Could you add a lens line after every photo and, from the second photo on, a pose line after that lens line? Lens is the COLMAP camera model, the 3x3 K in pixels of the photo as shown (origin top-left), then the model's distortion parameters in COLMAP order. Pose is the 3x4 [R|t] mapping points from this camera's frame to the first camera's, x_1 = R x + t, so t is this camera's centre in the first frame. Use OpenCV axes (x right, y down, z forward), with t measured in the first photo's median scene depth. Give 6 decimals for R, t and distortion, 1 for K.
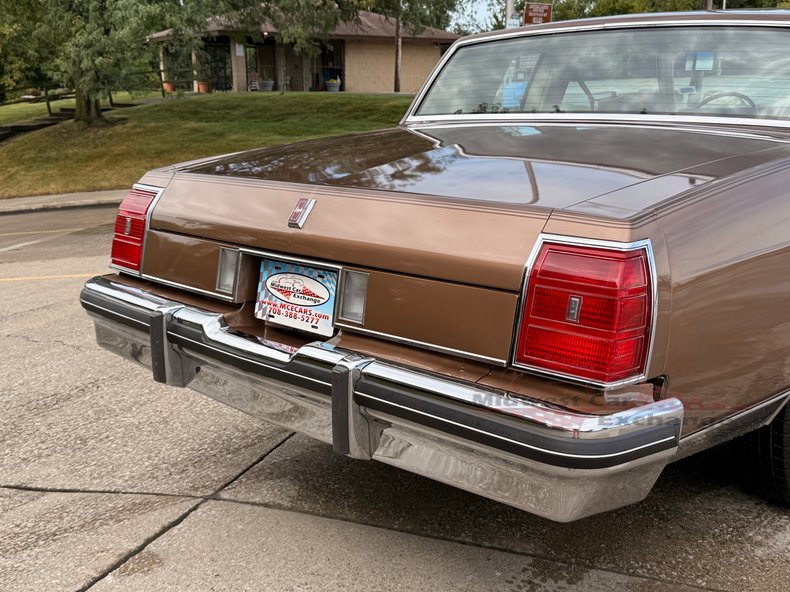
lens RADIAL K [[897.7, 0, 401.9], [0, 897.7, 306.2], [0, 0, 1]] dist [0.197035, -0.459368]
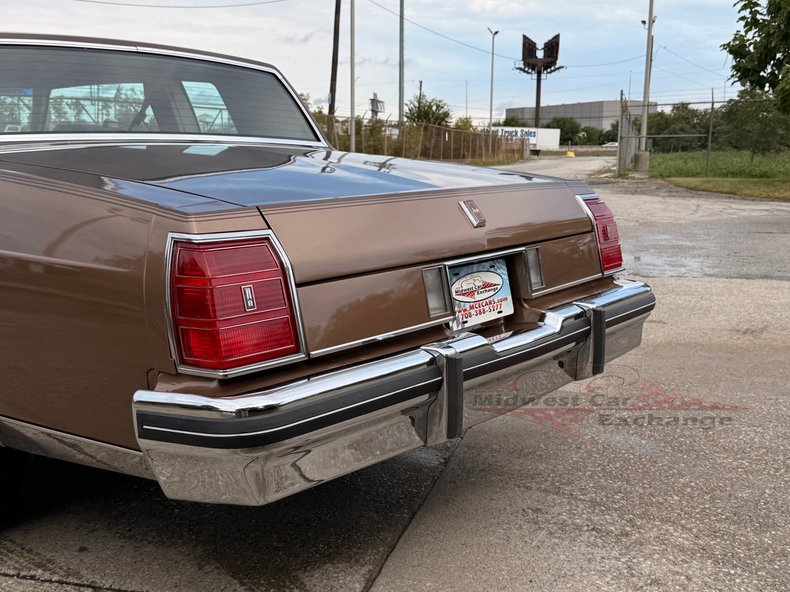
lens RADIAL K [[897.7, 0, 401.9], [0, 897.7, 306.2], [0, 0, 1]] dist [0.197035, -0.459368]
pose [[-0.115433, -0.164900, 0.979532, -0.117247], [0.235069, 0.953578, 0.188232, -0.022163], [-0.965100, 0.251986, -0.071311, 0.119986]]
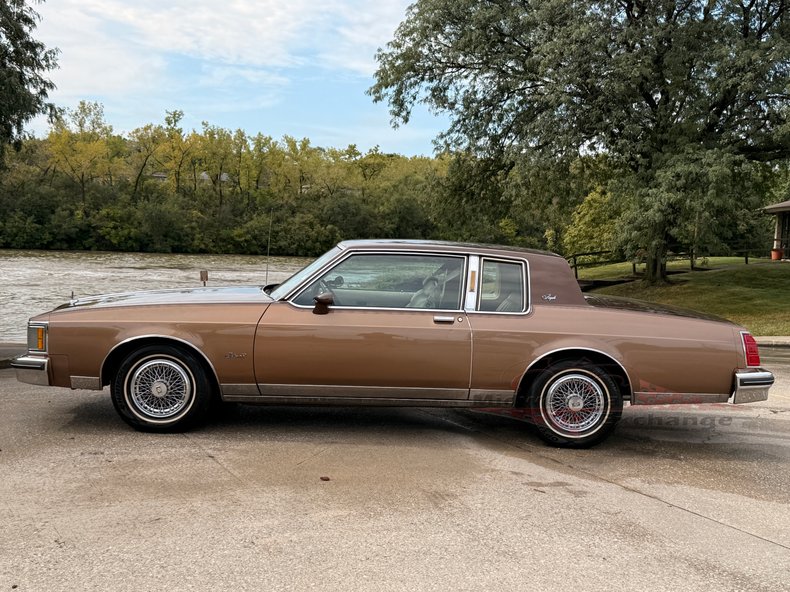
lens RADIAL K [[973.5, 0, 393.8], [0, 973.5, 298.7], [0, 0, 1]] dist [0.235662, -0.609872]
pose [[0.764030, 0.082147, -0.639930, 0.271300], [-0.197615, 0.973986, -0.110908, 0.033901], [0.614172, 0.211196, 0.760388, -0.206874]]
